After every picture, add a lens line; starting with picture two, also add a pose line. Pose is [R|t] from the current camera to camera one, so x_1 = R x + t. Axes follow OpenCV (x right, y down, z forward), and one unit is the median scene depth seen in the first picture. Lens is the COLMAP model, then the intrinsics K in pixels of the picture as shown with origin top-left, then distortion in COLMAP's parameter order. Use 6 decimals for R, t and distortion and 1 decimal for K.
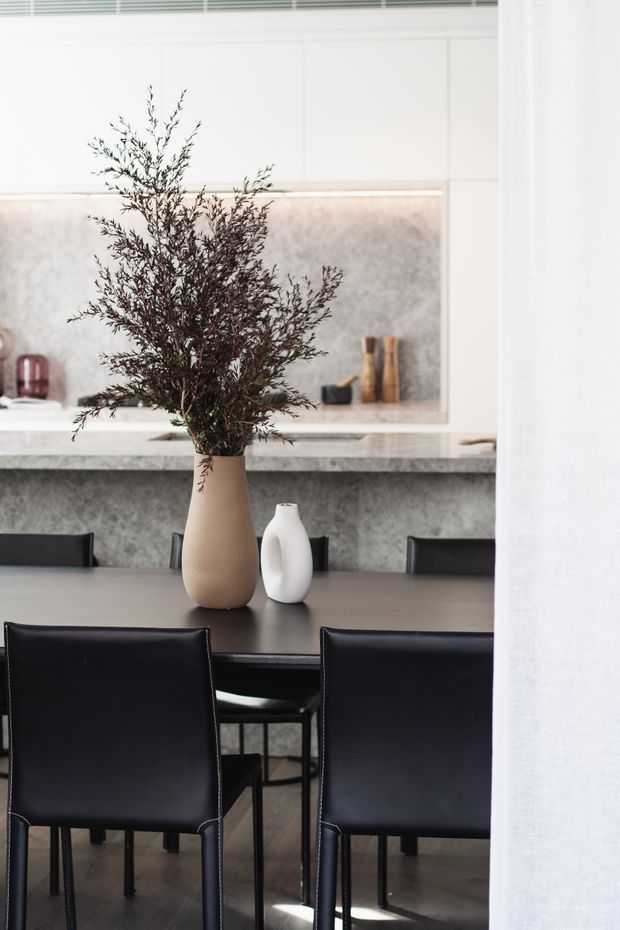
lens RADIAL K [[2134.0, 0, 310.1], [0, 2134.0, 464.4], [0, 0, 1]] dist [-0.092771, 0.000000]
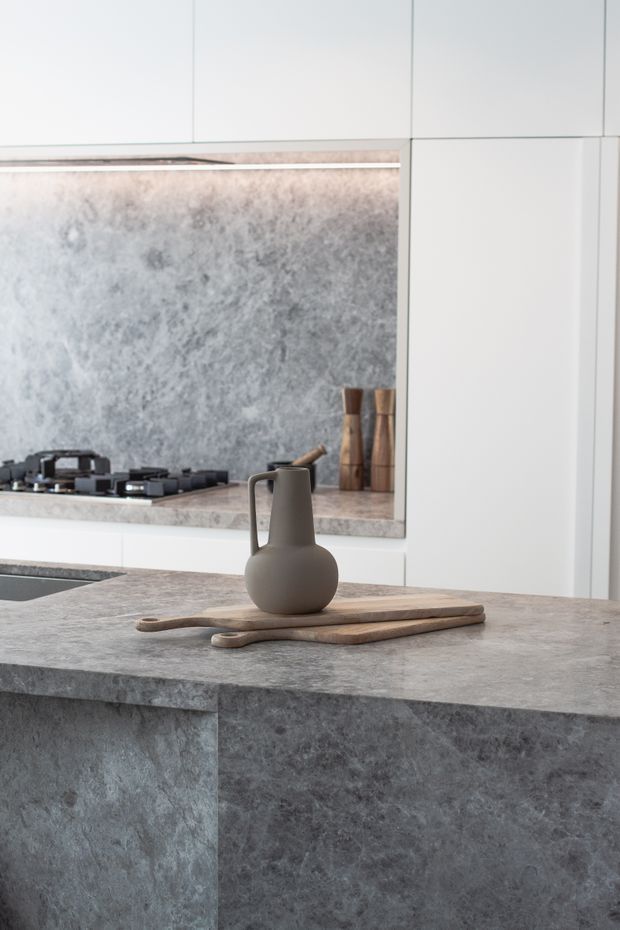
lens RADIAL K [[2134.0, 0, 309.8], [0, 2134.0, 465.8], [0, 0, 1]] dist [-0.092771, 0.000000]
pose [[0.970019, 0.036748, -0.240235, 0.170157], [-0.036994, 0.999309, 0.003487, -0.038065], [0.240198, 0.005505, 0.970708, 0.370276]]
